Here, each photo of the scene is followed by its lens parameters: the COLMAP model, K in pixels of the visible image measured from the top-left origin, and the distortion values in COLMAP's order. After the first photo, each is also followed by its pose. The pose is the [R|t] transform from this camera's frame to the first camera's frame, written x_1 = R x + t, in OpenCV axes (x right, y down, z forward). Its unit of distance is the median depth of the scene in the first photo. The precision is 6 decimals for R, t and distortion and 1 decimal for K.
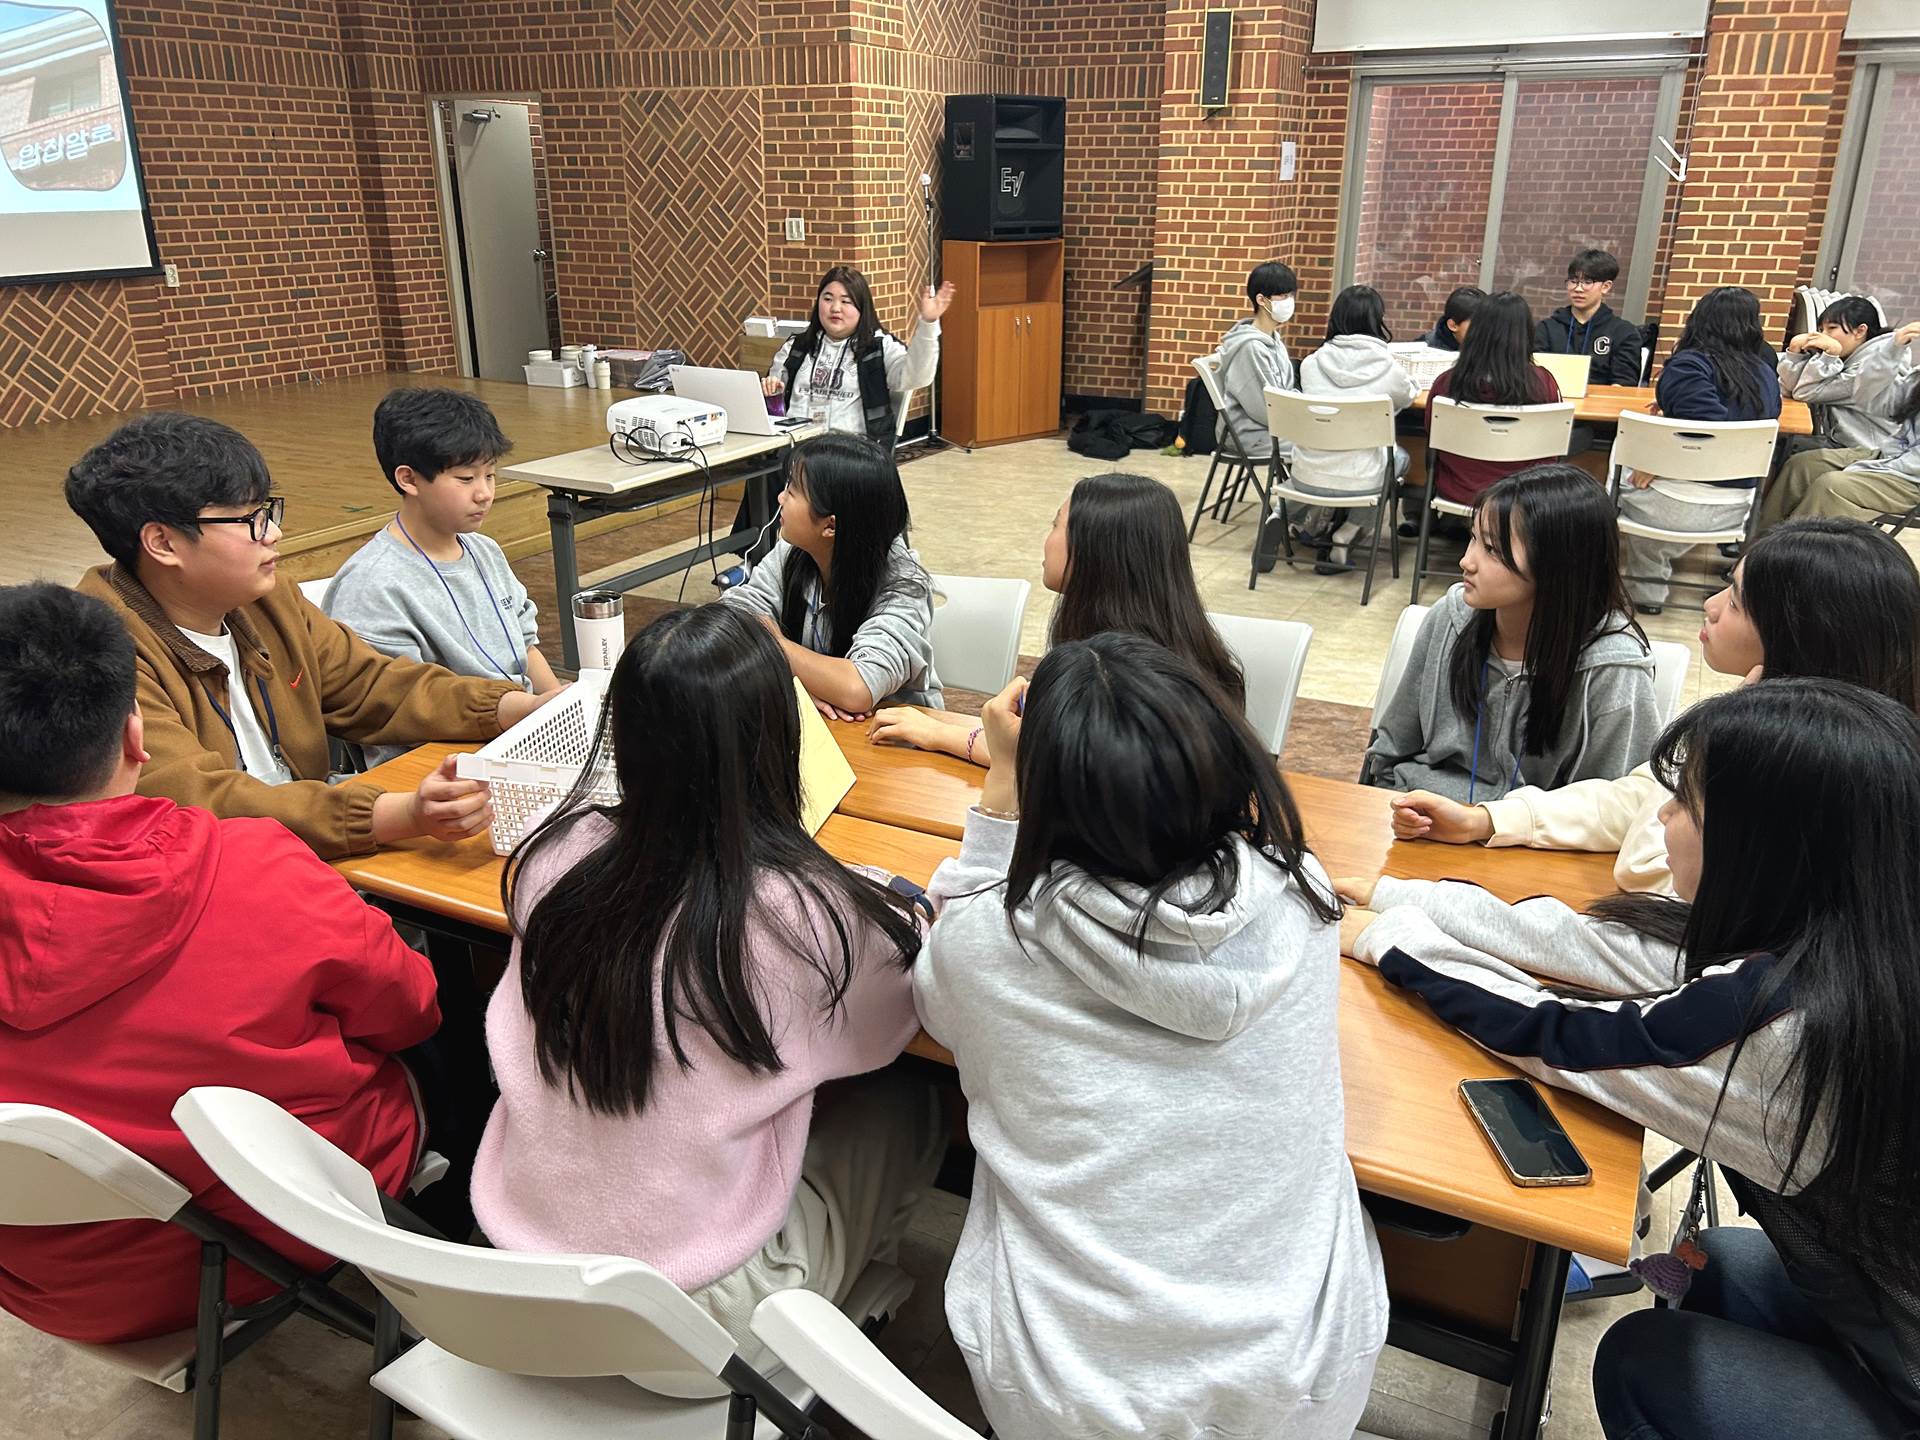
lens RADIAL K [[1484.1, 0, 973.3], [0, 1484.1, 702.6], [0, 0, 1]] dist [0.042600, -0.016195]
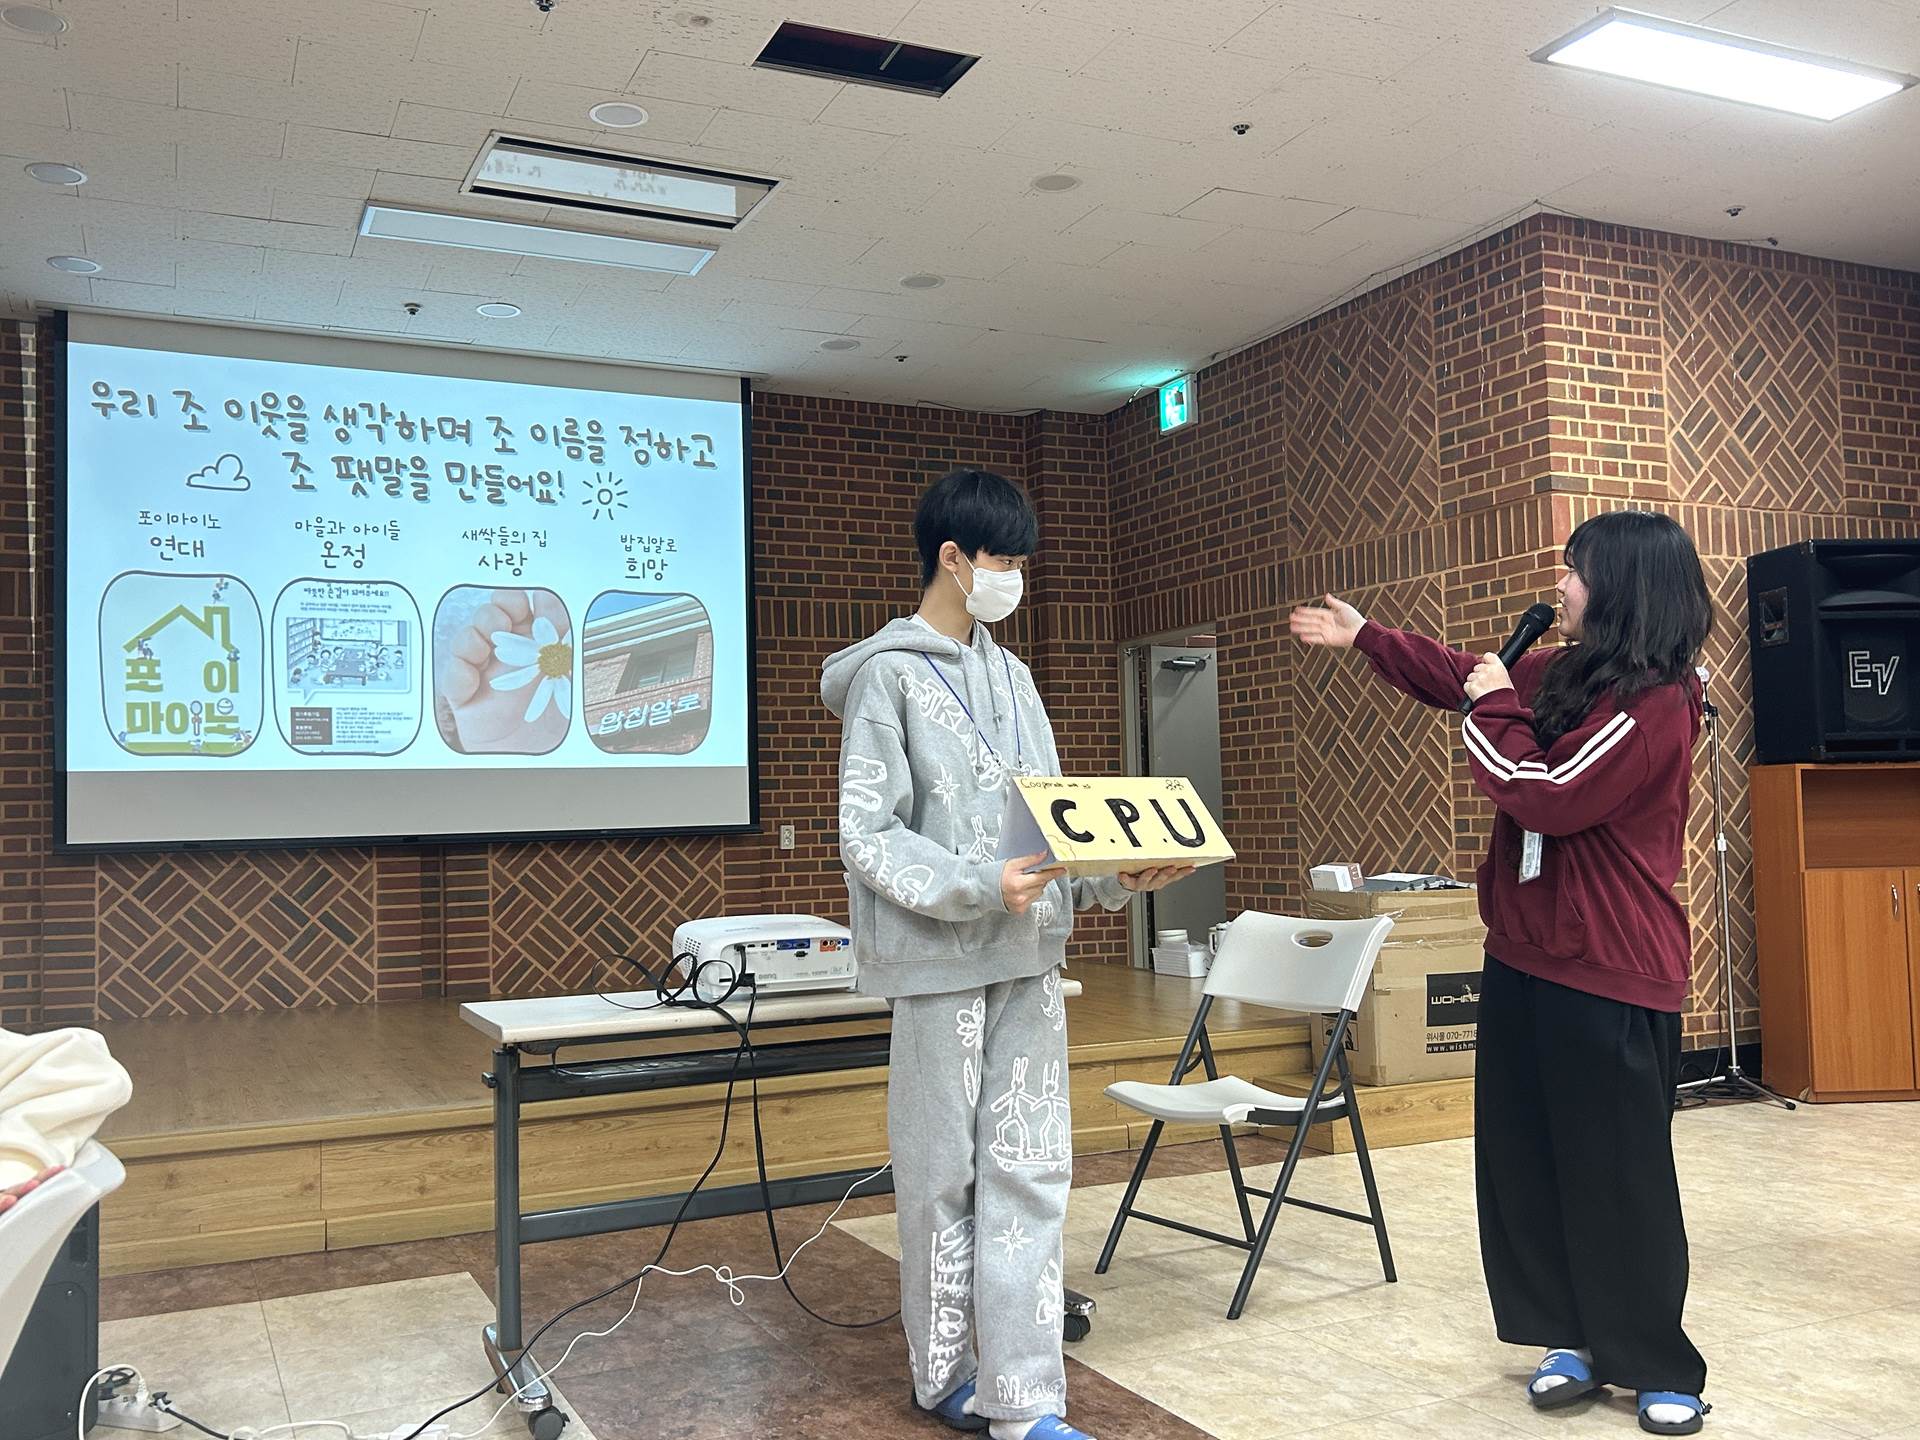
lens RADIAL K [[1676.5, 0, 950.9], [0, 1676.5, 726.0], [0, 0, 1]] dist [0.072155, -0.081799]
pose [[0.783677, -0.059705, -0.618293, 0.162116], [-0.183684, 0.928582, -0.322484, -0.036661], [0.593389, 0.366294, 0.716741, 0.293432]]
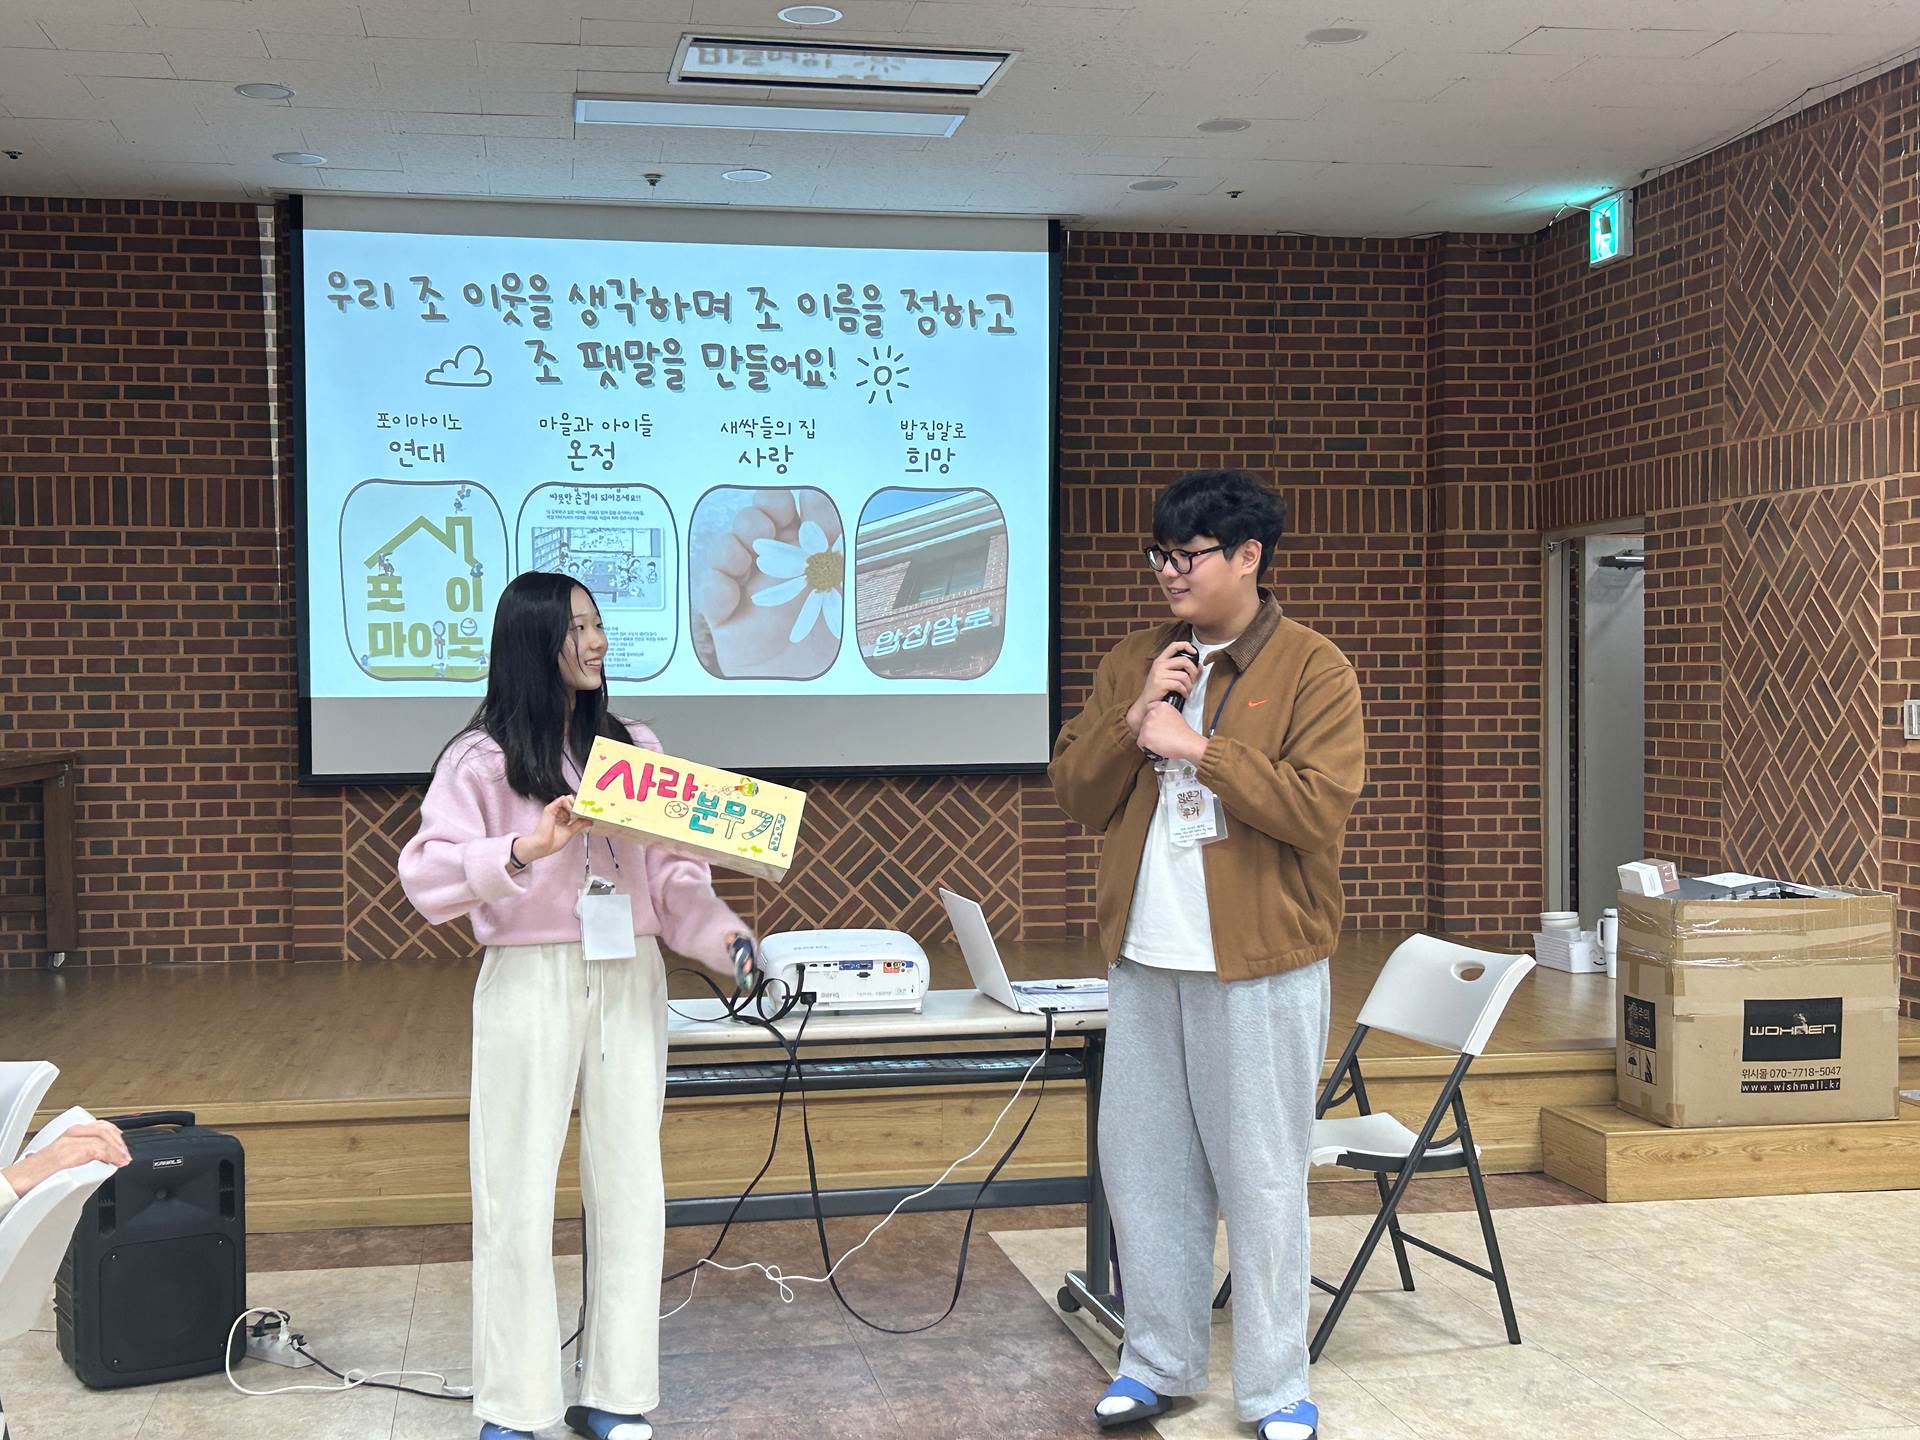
lens RADIAL K [[2393.7, 0, 980.2], [0, 2393.7, 722.2], [0, 0, 1]] dist [0.109370, 0.000000]
pose [[0.601150, 0.007194, -0.799104, 0.365573], [-0.262193, 0.946382, -0.188722, -0.063445], [0.754900, 0.322969, 0.570804, 0.246492]]
